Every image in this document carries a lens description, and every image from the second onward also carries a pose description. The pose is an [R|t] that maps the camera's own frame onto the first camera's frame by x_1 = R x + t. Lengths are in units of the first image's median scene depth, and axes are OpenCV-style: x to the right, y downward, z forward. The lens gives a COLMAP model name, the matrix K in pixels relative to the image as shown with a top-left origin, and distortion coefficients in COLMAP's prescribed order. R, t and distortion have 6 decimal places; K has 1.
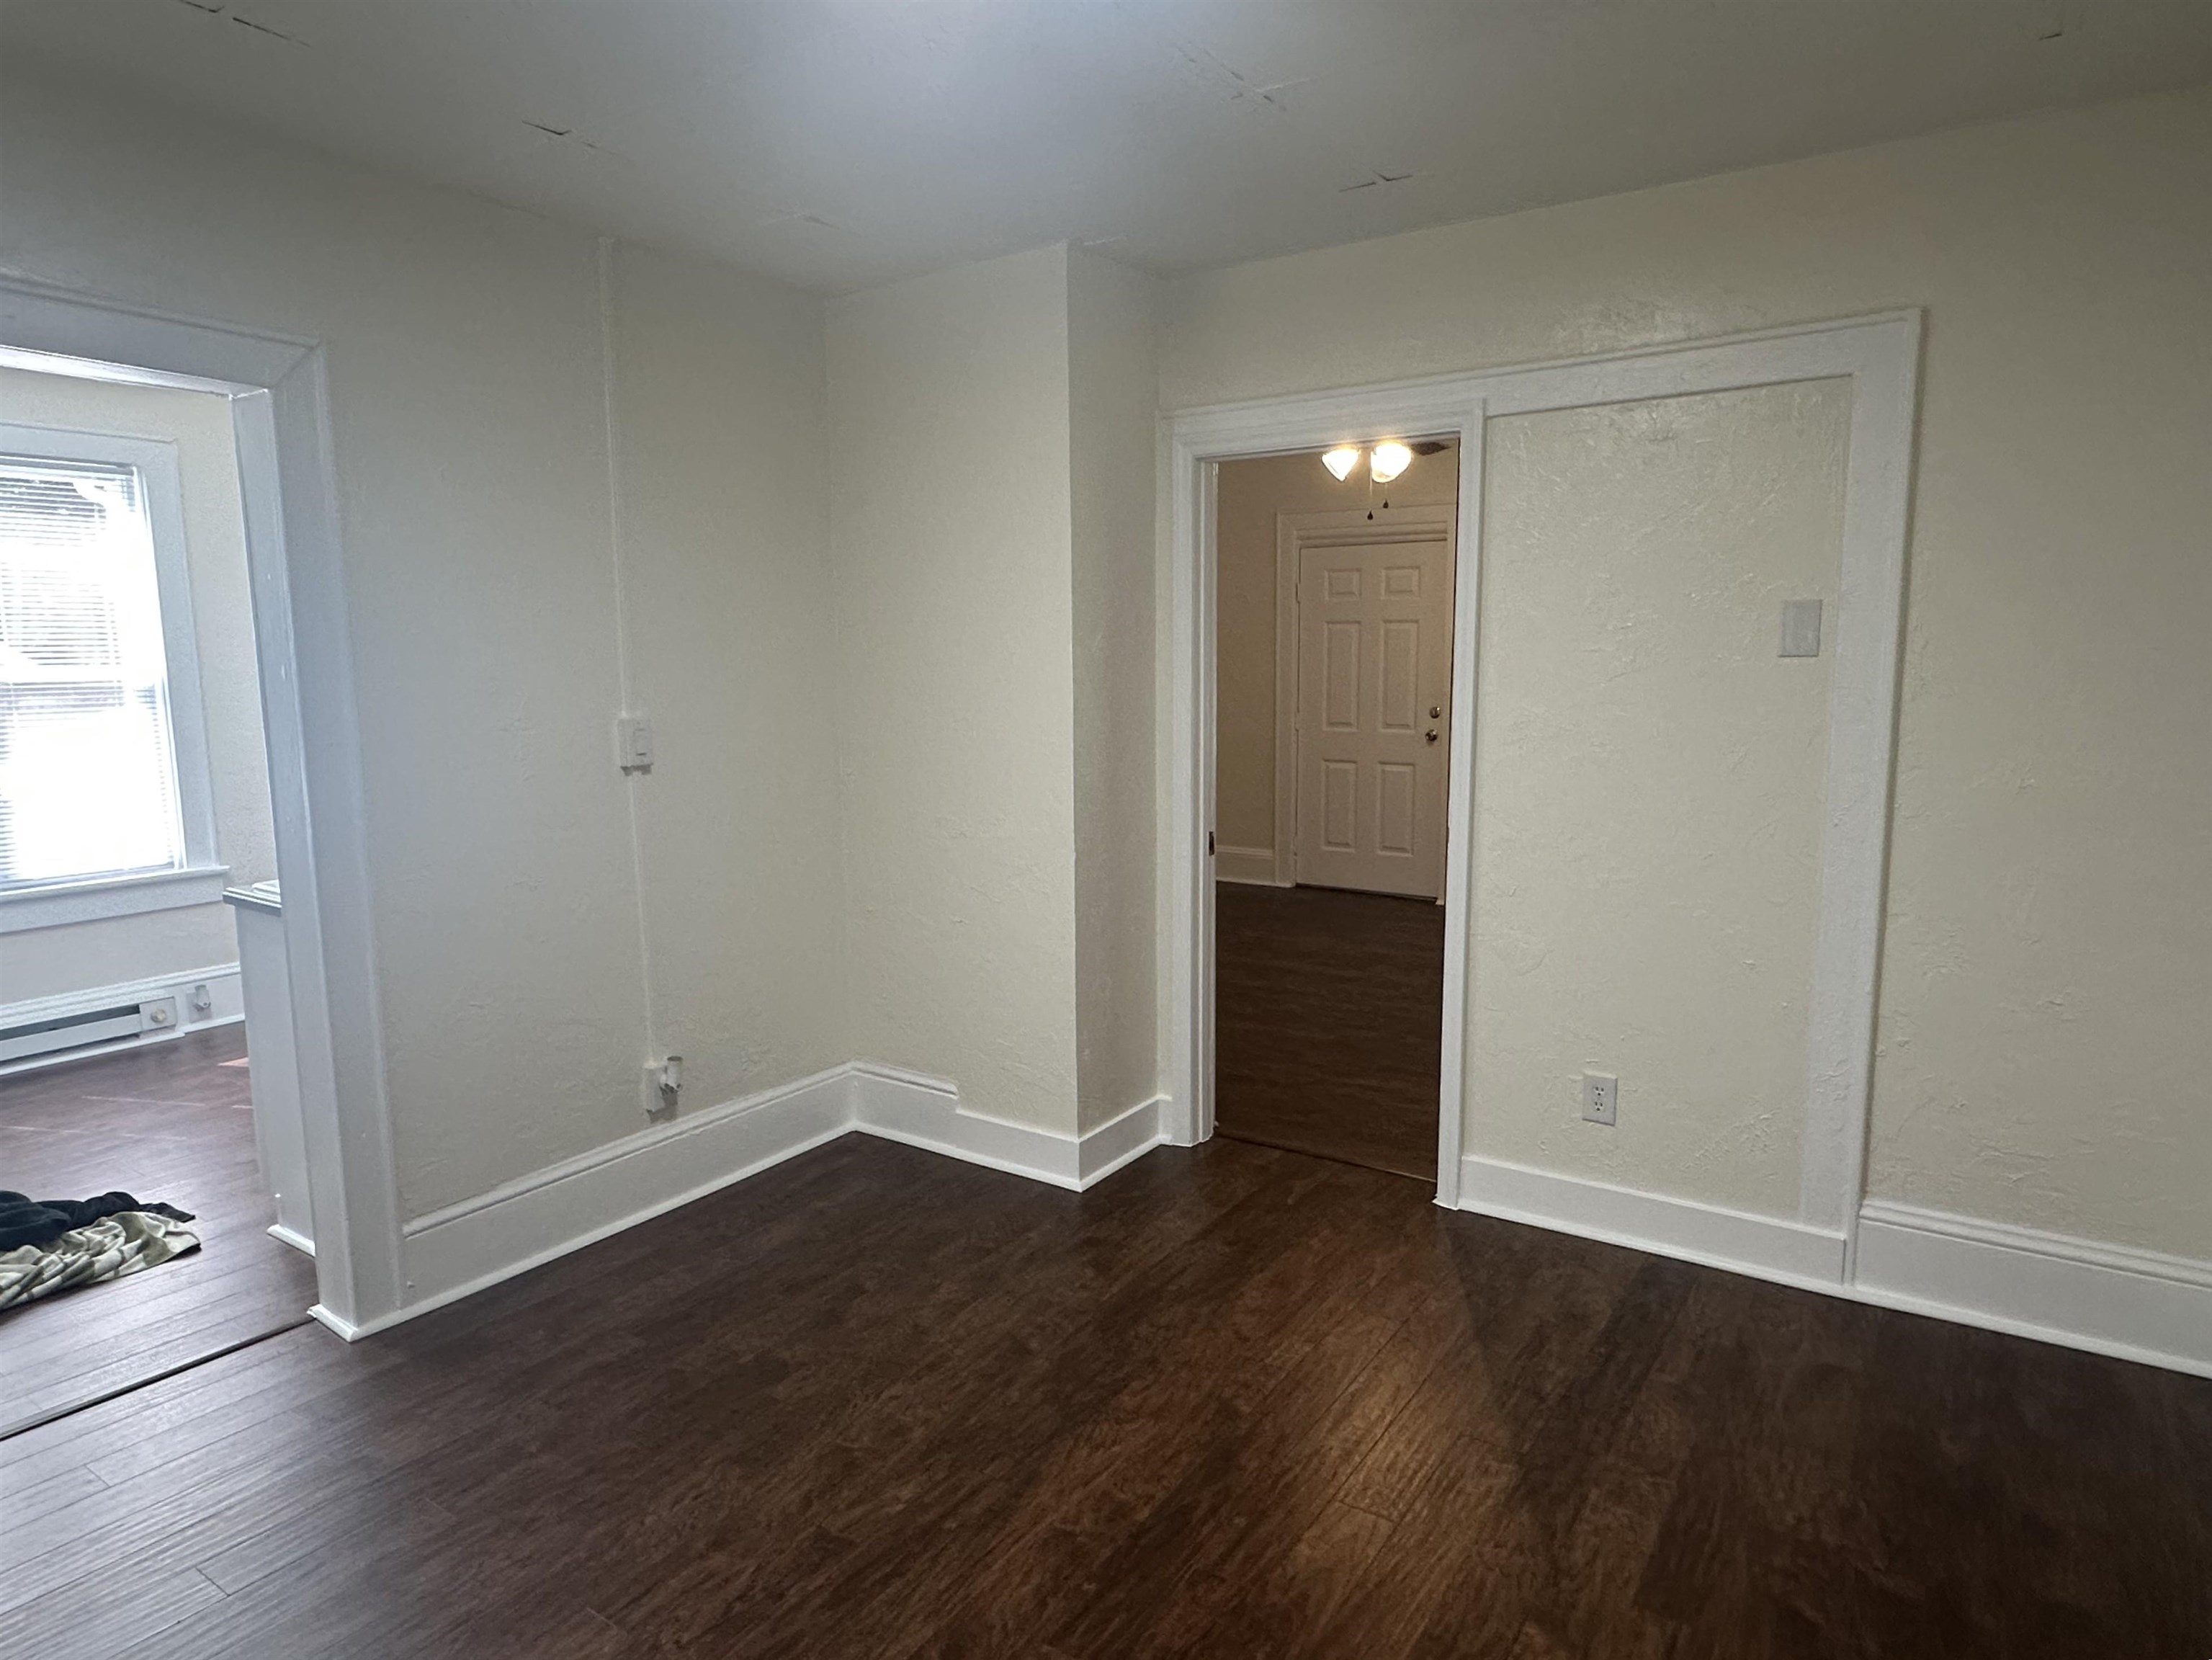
lens RADIAL K [[1331.5, 0, 1098.8], [0, 1331.5, 838.2], [0, 0, 1]] dist [-0.004920, 0.000347]
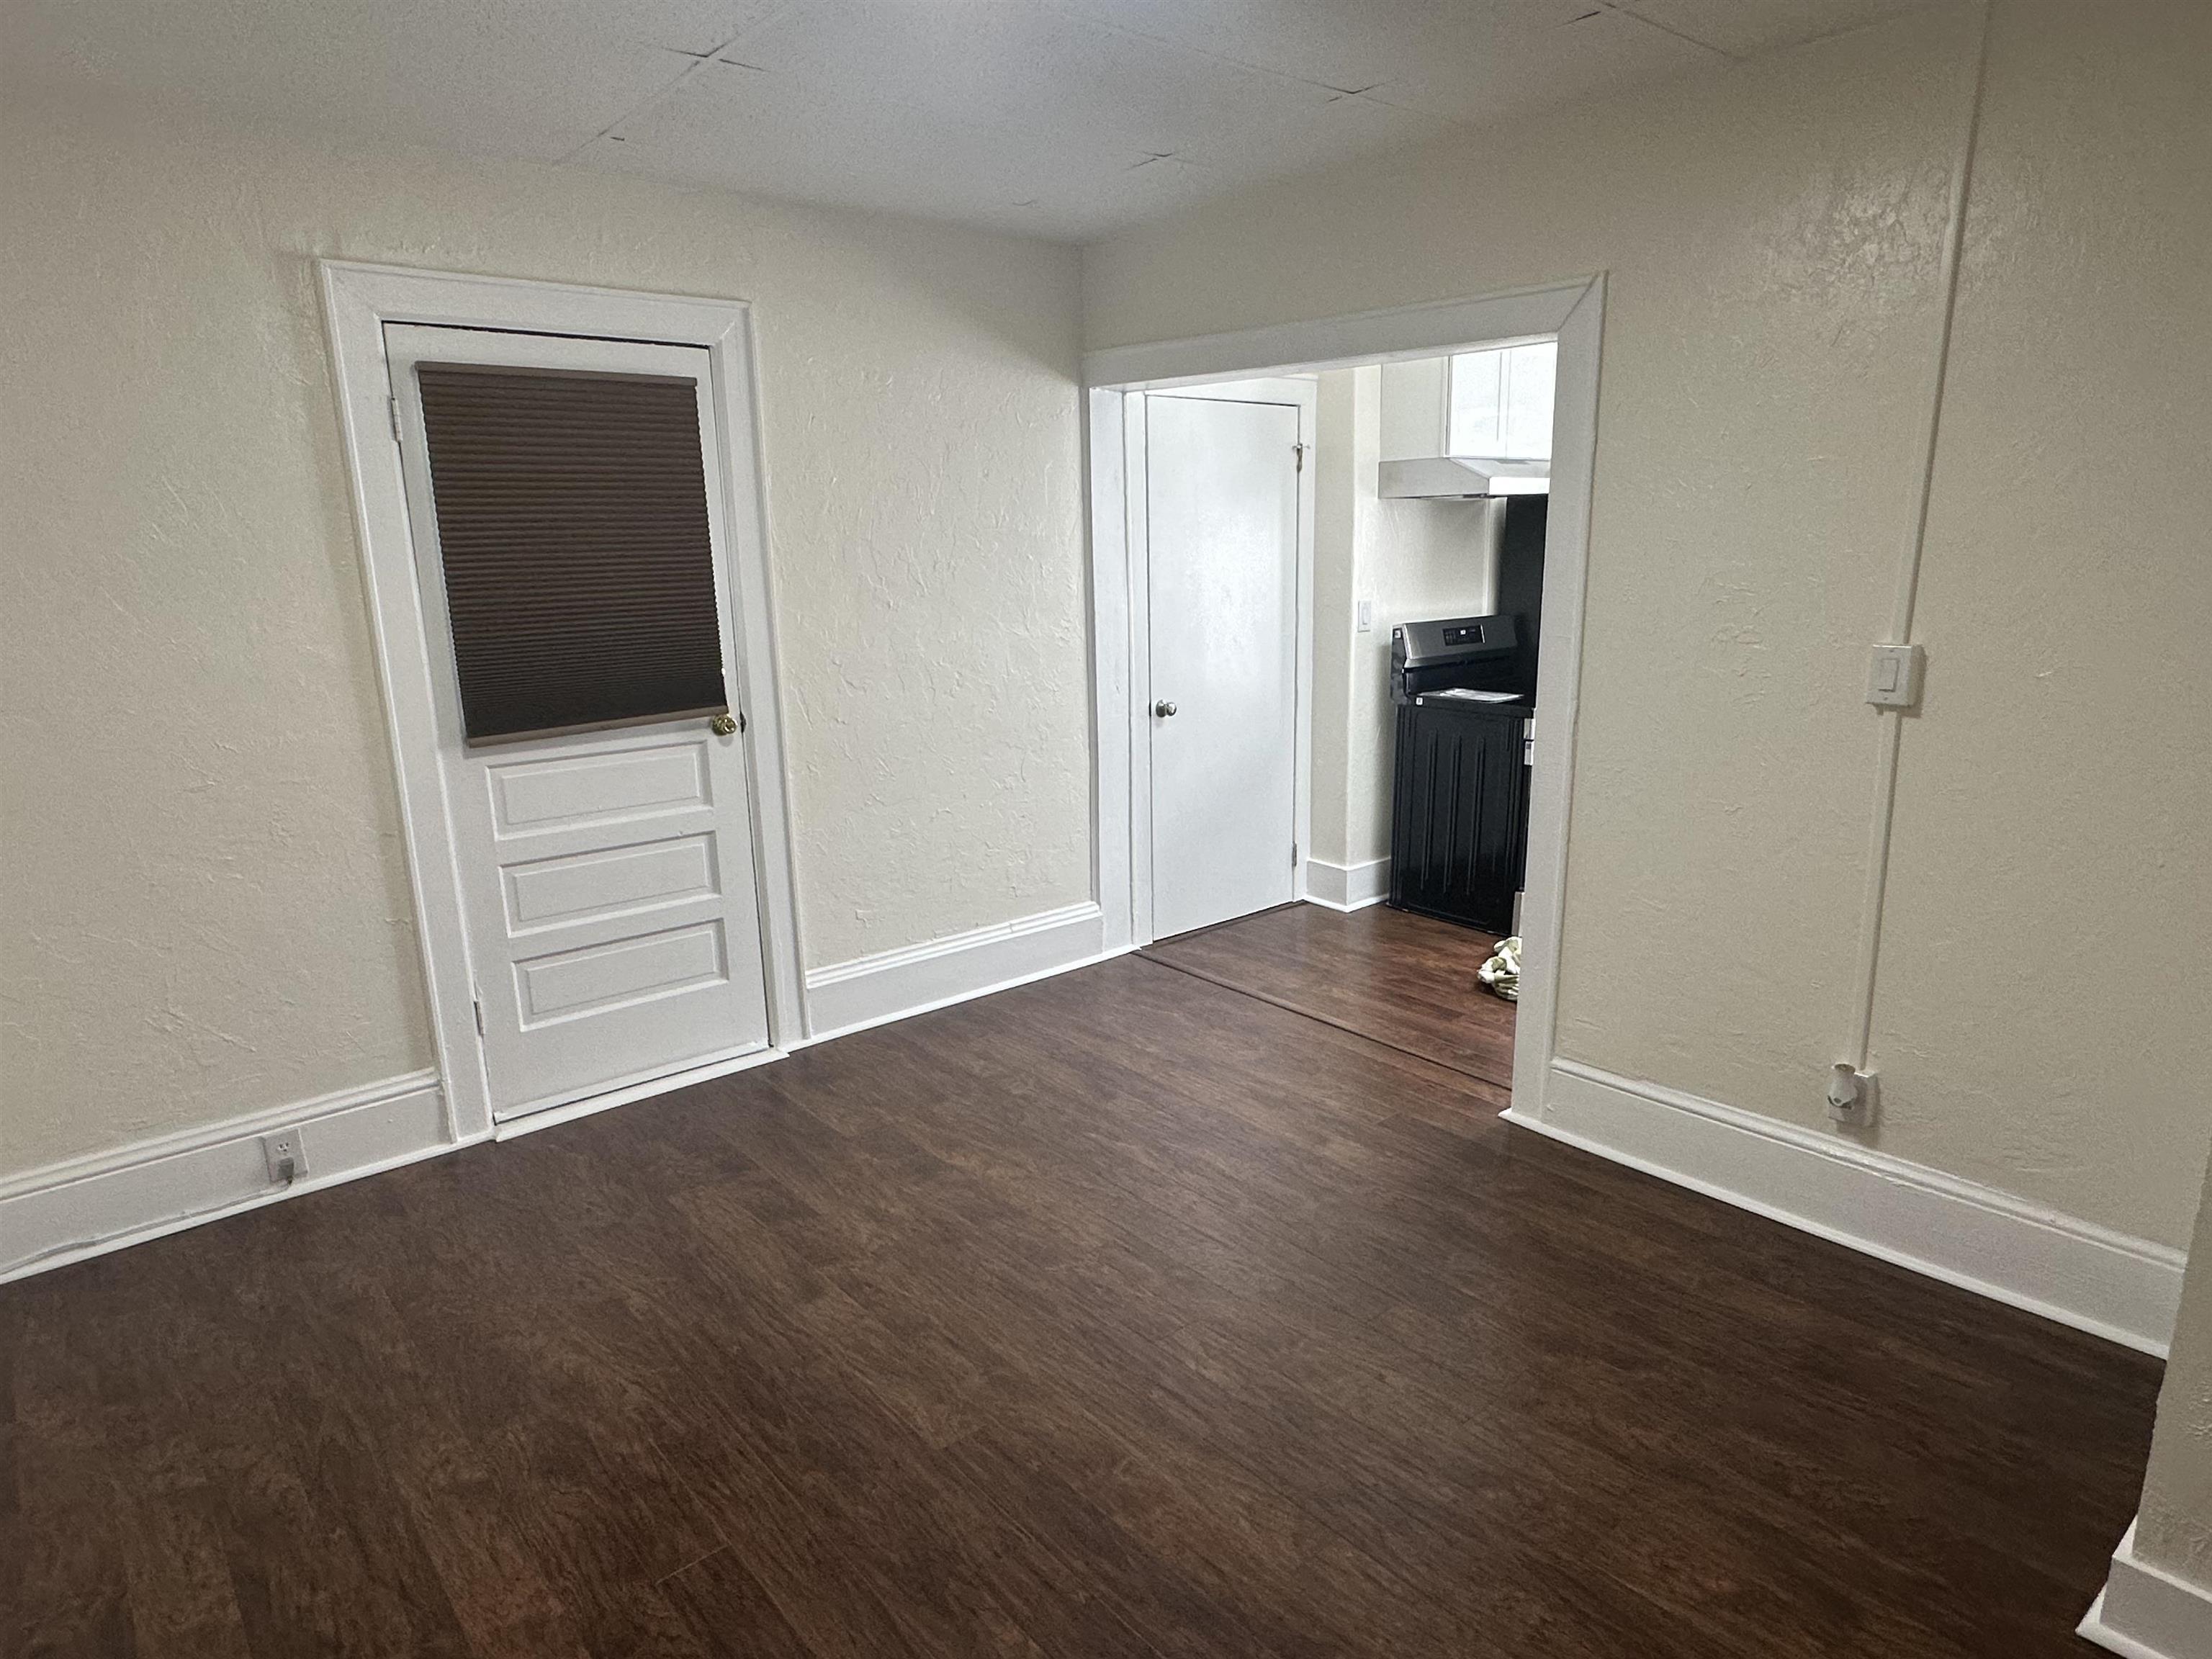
lens RADIAL K [[1292.6, 0, 1104.2], [0, 1292.6, 841.1], [0, 0, 1]] dist [-0.004060, -0.000605]
pose [[-0.258093, 0.238605, -0.936192, 0.597577], [-0.112881, 0.954938, 0.274502, -0.156631], [0.959503, 0.176525, -0.219528, 0.847028]]
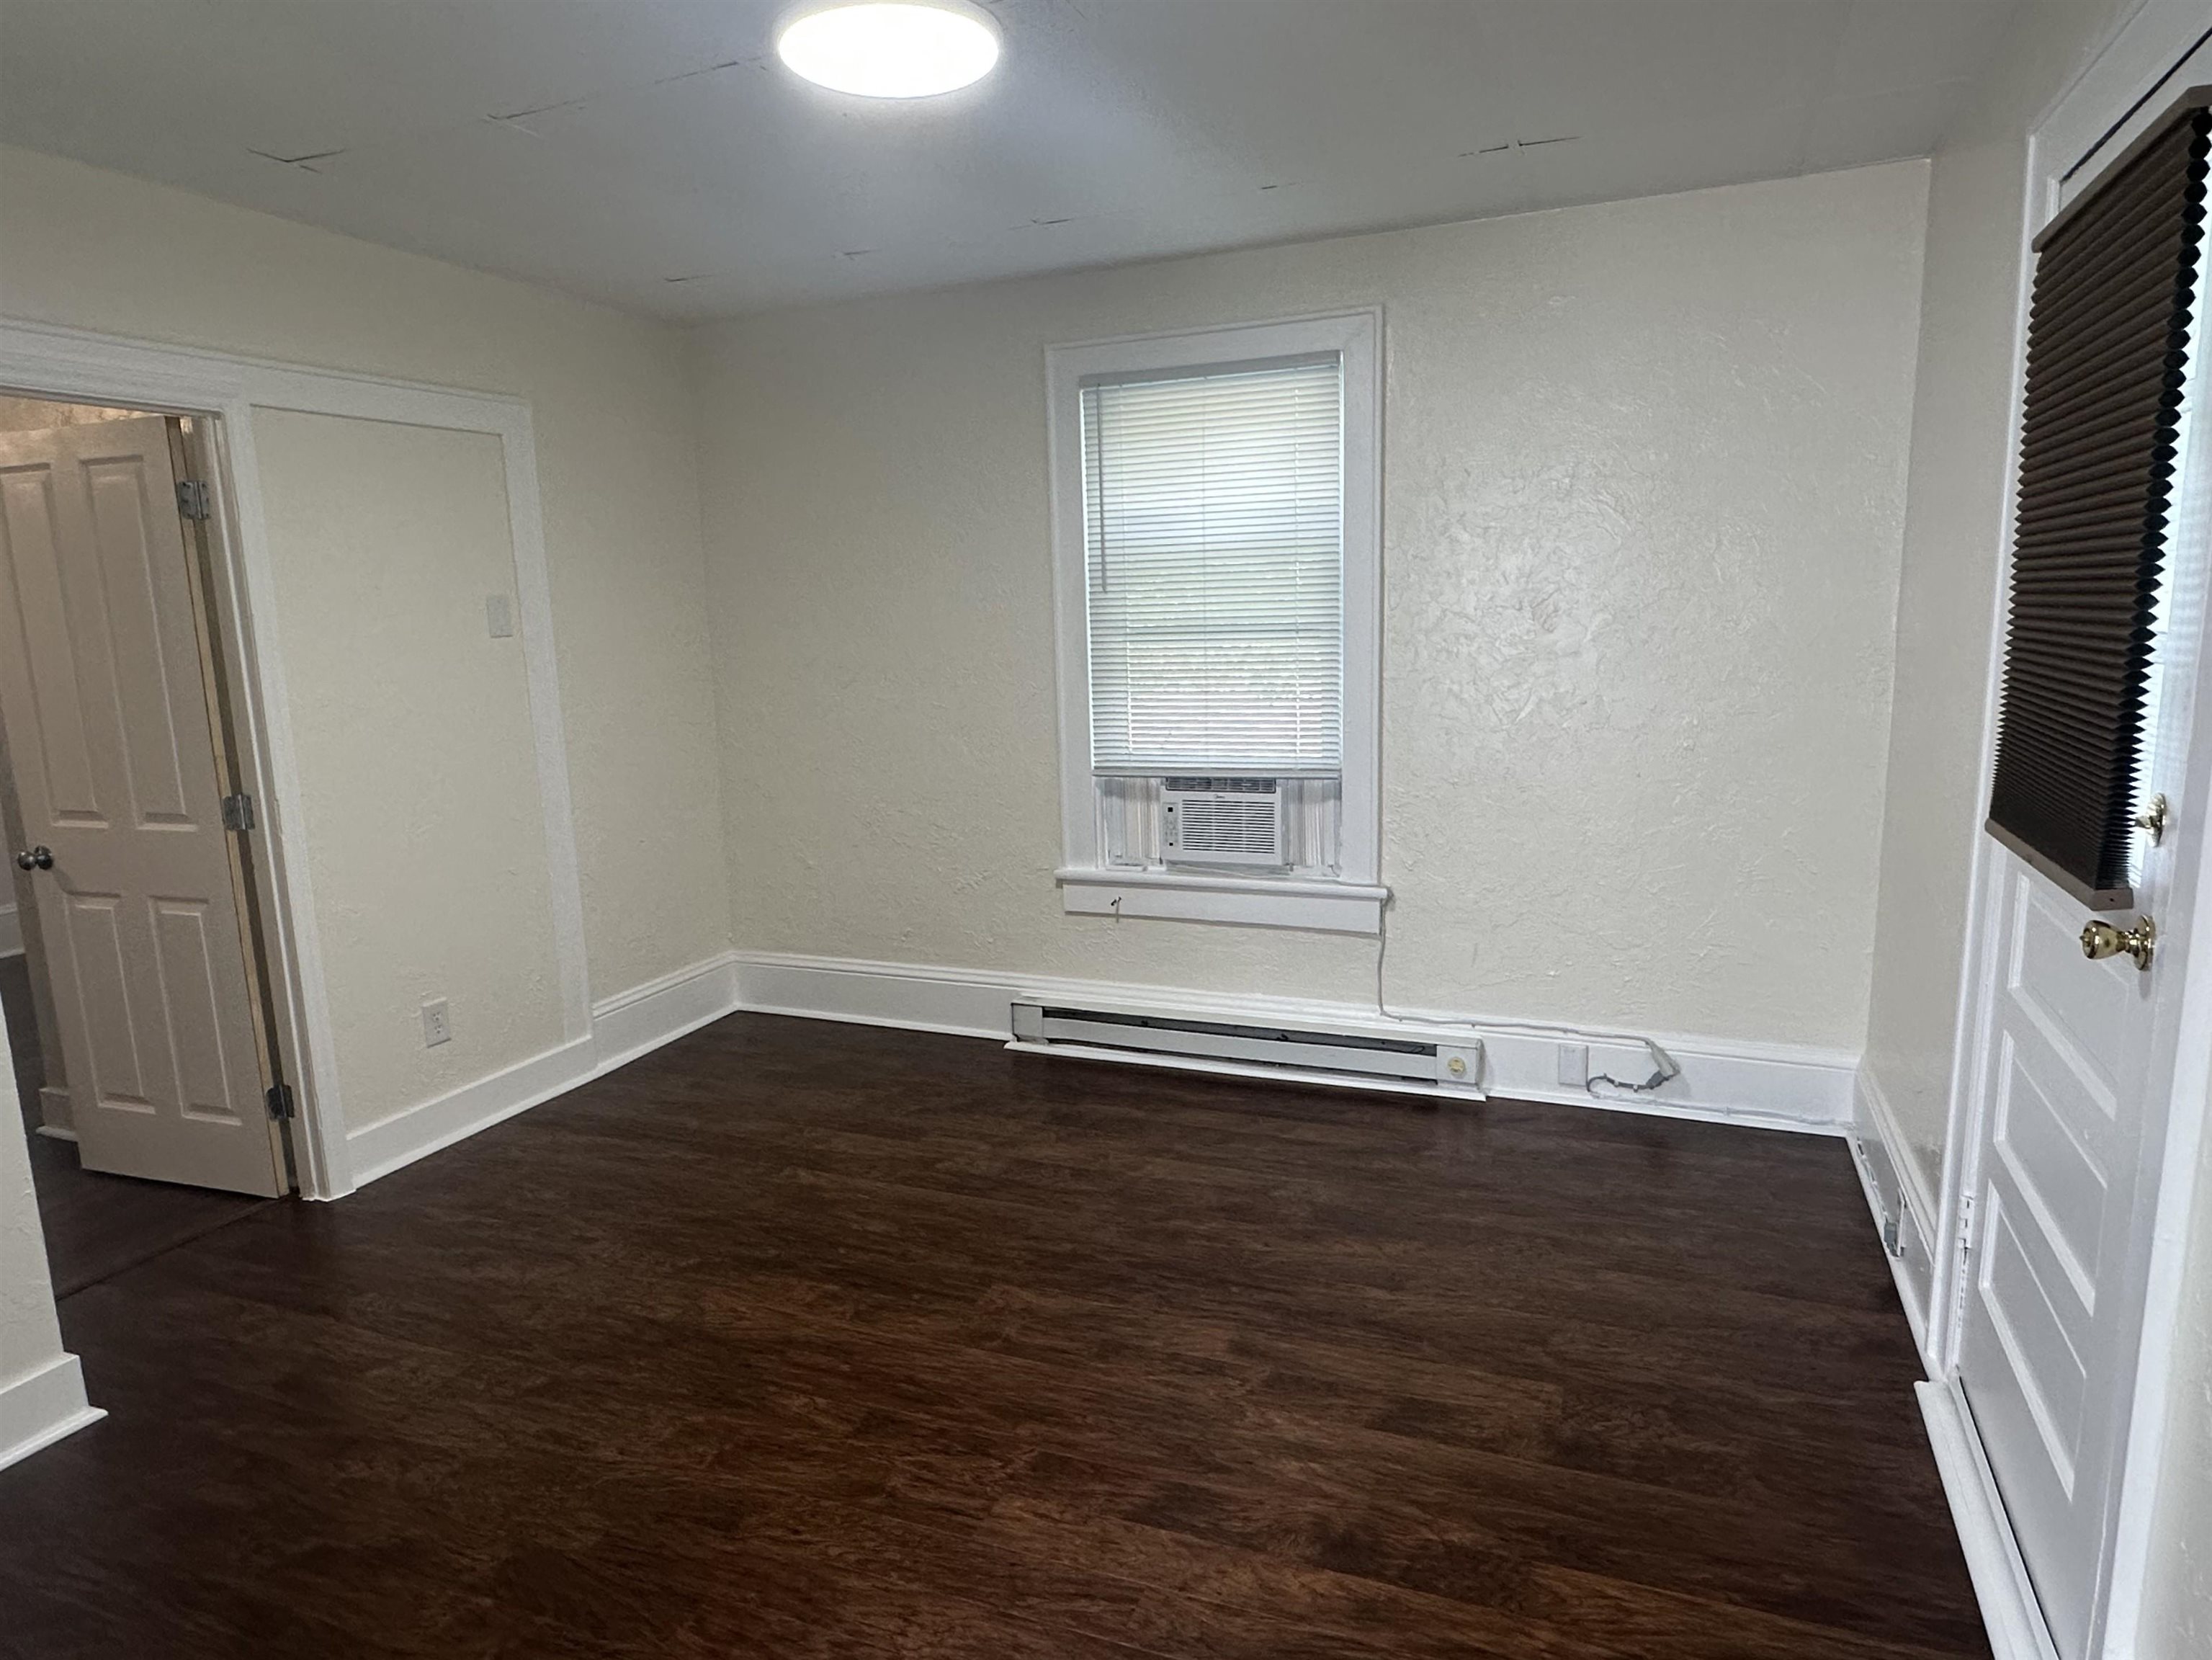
lens RADIAL K [[1331.5, 0, 1098.8], [0, 1331.5, 838.2], [0, 0, 1]] dist [-0.004920, 0.000347]
pose [[-0.205931, -0.154440, 0.966302, -0.927317], [0.168319, 0.967160, 0.190448, -0.091882], [-0.963982, 0.201866, -0.173173, 0.680247]]
